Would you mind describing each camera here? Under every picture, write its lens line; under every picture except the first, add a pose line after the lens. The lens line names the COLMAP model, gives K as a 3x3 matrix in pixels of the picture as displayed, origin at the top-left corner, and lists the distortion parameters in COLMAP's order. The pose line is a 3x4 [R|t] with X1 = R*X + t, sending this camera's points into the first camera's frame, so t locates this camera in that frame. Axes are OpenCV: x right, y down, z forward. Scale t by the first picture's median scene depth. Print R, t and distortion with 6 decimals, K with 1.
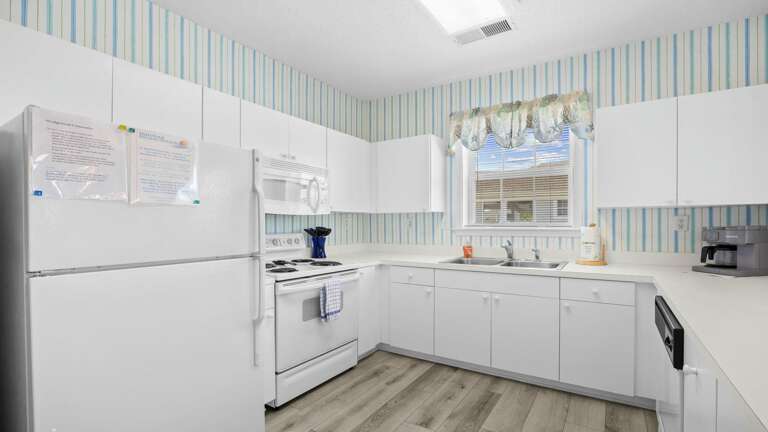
lens RADIAL K [[359.9, 0, 383.9], [0, 359.9, 225.9], [0, 0, 1]] dist [-0.004688, -0.000362]
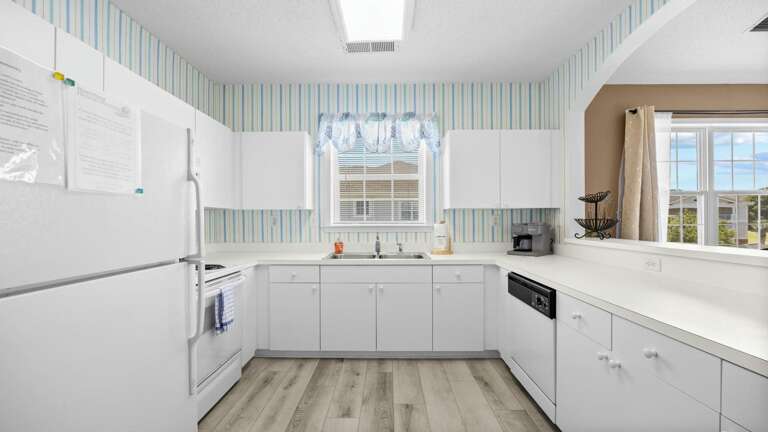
lens RADIAL K [[356.7, 0, 384.4], [0, 356.7, 221.2], [0, 0, 1]] dist [-0.014326, 0.000291]
pose [[0.850715, 0.000826, 0.525626, -0.243752], [0.003014, 0.999975, -0.006449, 0.001877], [-0.525618, 0.007071, 0.850691, 0.052643]]
